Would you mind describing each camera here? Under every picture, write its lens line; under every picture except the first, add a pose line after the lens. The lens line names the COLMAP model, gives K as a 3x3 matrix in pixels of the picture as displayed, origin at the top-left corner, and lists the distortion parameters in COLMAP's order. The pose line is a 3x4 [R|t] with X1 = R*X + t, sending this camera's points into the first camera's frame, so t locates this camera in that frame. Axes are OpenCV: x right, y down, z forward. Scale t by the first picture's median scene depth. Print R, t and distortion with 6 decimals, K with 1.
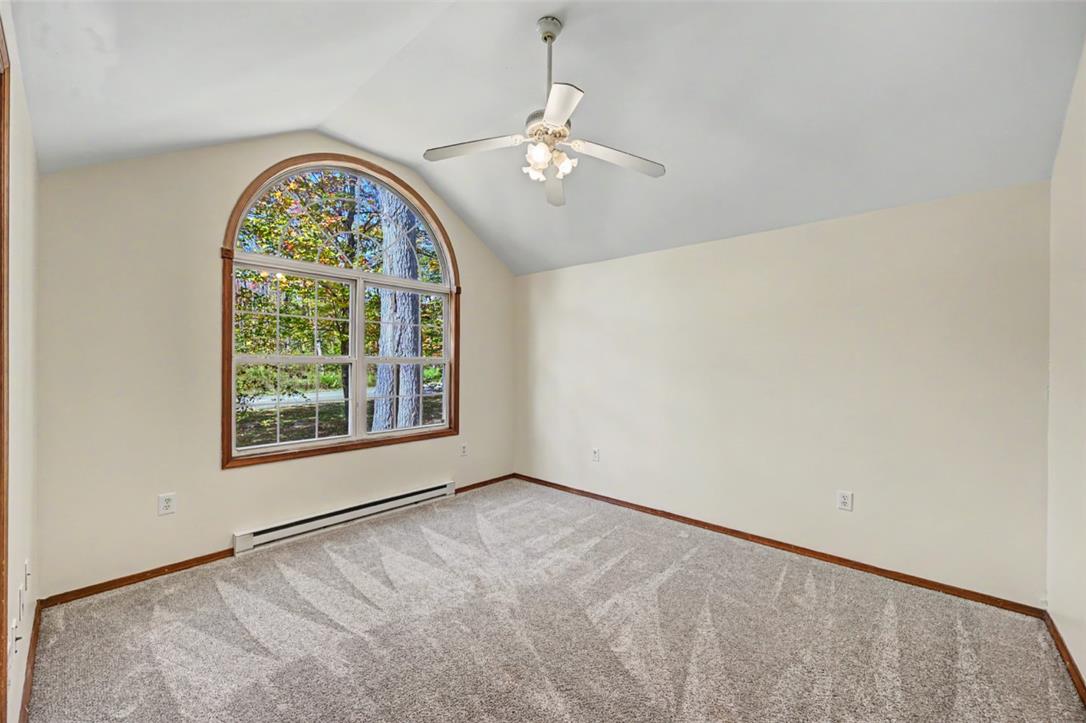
lens RADIAL K [[439.2, 0, 537.4], [0, 439.2, 368.9], [0, 0, 1]] dist [-0.000229, 0.000158]
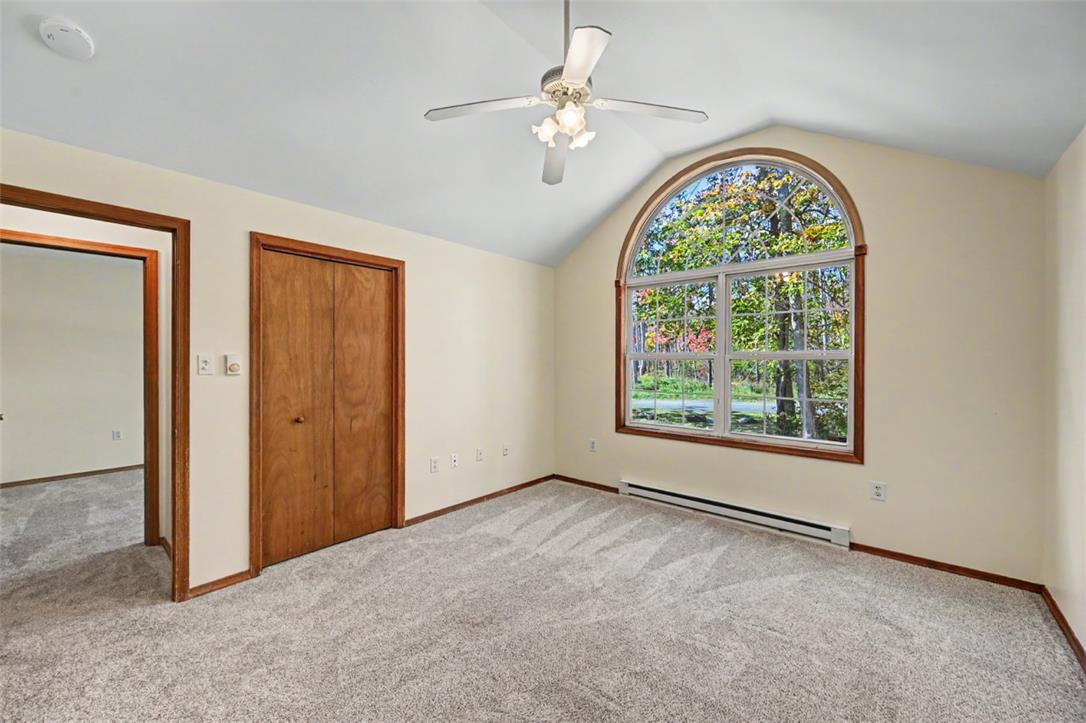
lens RADIAL K [[430.2, 0, 541.7], [0, 430.2, 365.6], [0, 0, 1]] dist [0.000563, -0.000186]
pose [[0.001896, 0.009770, -0.999950, 0.676798], [-0.015671, 0.999830, 0.009739, -0.001692], [0.999875, 0.015652, 0.002049, 0.714047]]
